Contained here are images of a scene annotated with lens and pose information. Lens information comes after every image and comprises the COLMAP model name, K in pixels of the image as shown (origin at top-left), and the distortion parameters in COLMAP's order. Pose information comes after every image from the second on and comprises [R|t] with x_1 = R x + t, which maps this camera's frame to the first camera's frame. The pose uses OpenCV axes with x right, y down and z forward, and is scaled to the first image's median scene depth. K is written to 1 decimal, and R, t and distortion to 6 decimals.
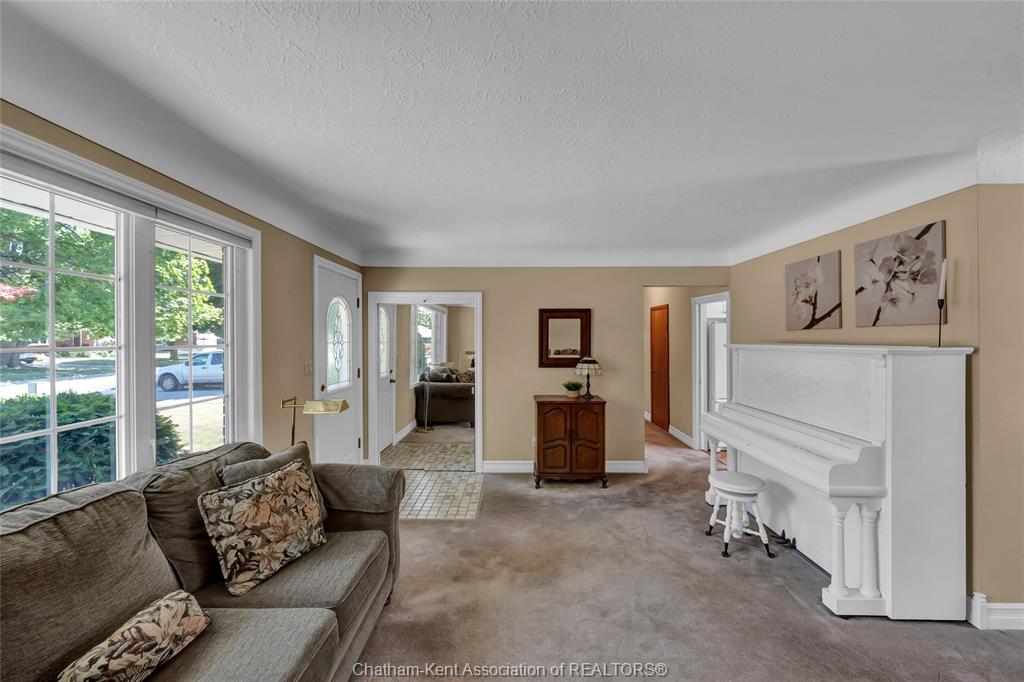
lens RADIAL K [[399.4, 0, 513.8], [0, 399.4, 336.3], [0, 0, 1]] dist [-0.004188, -0.000301]
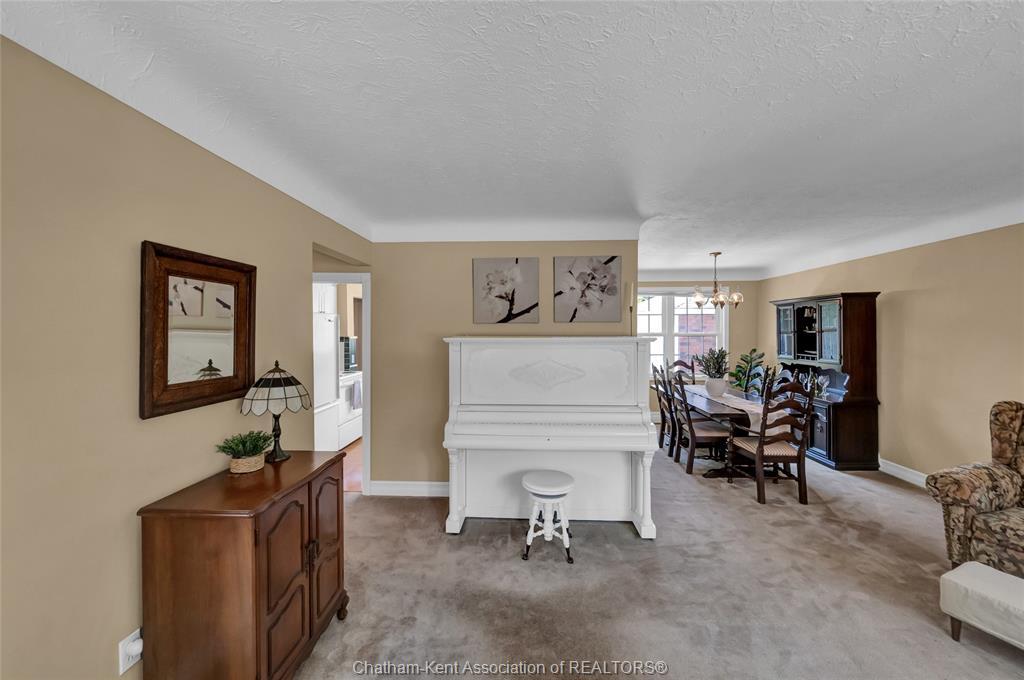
lens RADIAL K [[411.8, 0, 510.2], [0, 411.8, 335.7], [0, 0, 1]] dist [-0.002634, 0.000009]
pose [[0.017836, -0.005607, 0.999825, -0.377941], [-0.002116, 0.999982, 0.005646, 0.009913], [-0.999839, -0.002217, 0.017823, 0.960572]]
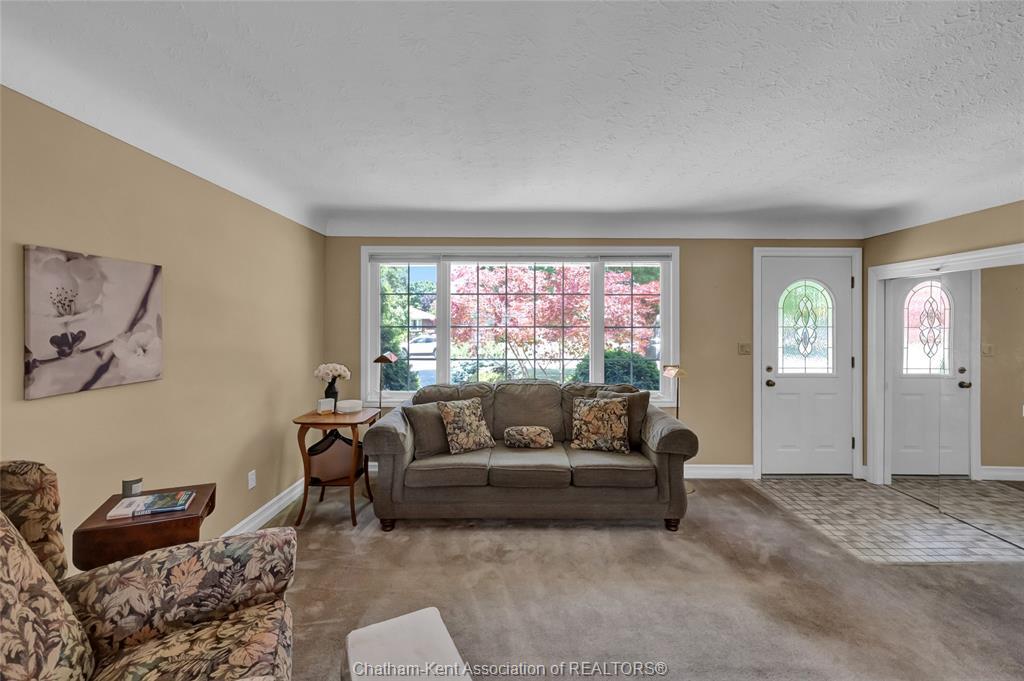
lens RADIAL K [[411.8, 0, 511.3], [0, 411.8, 326.3], [0, 0, 1]] dist [-0.002634, 0.000009]
pose [[-0.013112, -0.000576, -0.999914, 0.707475], [0.001261, 0.999999, -0.000592, 0.016166], [0.999913, -0.001269, -0.013112, 0.361504]]
